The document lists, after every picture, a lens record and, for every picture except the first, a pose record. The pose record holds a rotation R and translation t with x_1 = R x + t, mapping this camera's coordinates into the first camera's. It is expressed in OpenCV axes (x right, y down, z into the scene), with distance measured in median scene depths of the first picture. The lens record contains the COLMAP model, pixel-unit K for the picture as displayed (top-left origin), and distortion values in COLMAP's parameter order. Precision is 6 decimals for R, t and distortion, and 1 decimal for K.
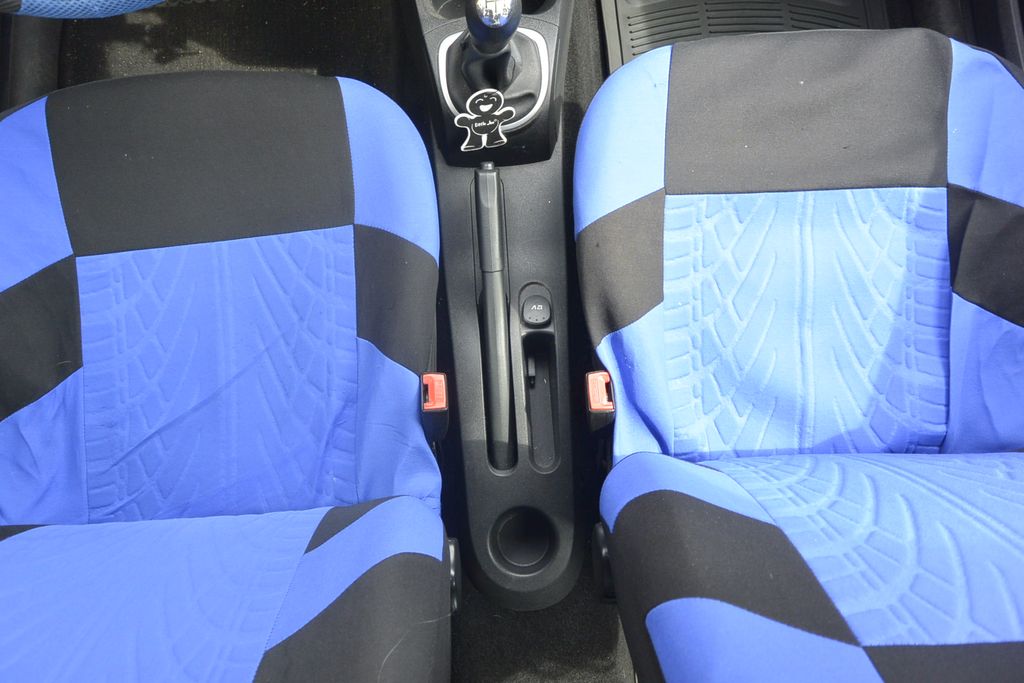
lens RADIAL K [[781.3, 0, 504.9], [0, 781.3, 341.0], [0, 0, 1]] dist [-0.005189, 0.010277]
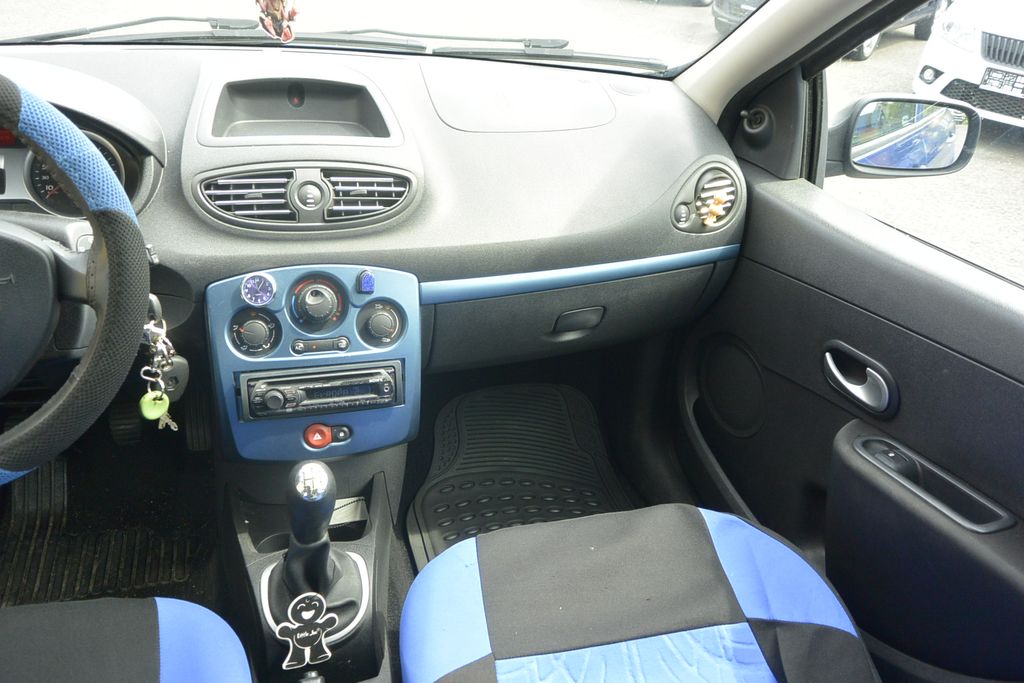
lens RADIAL K [[781.3, 0, 504.9], [0, 781.3, 341.0], [0, 0, 1]] dist [-0.005189, 0.010277]
pose [[0.972143, -0.041637, 0.230660, 0.005291], [0.201545, 0.650873, -0.731946, 0.271239], [-0.119655, 0.758044, 0.641133, 0.050671]]
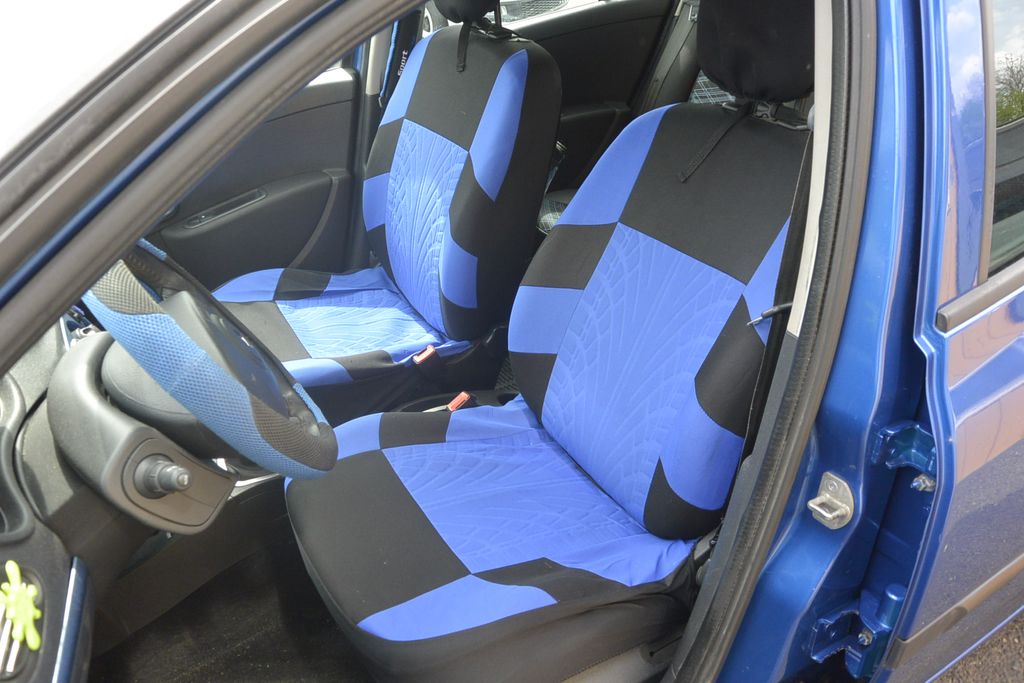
lens RADIAL K [[781.3, 0, 504.9], [0, 781.3, 341.0], [0, 0, 1]] dist [-0.005189, 0.010277]
pose [[-0.440214, -0.458124, 0.772227, -1.387177], [0.894264, -0.146450, 0.422900, -0.545919], [-0.080648, 0.876741, 0.474153, 0.036833]]
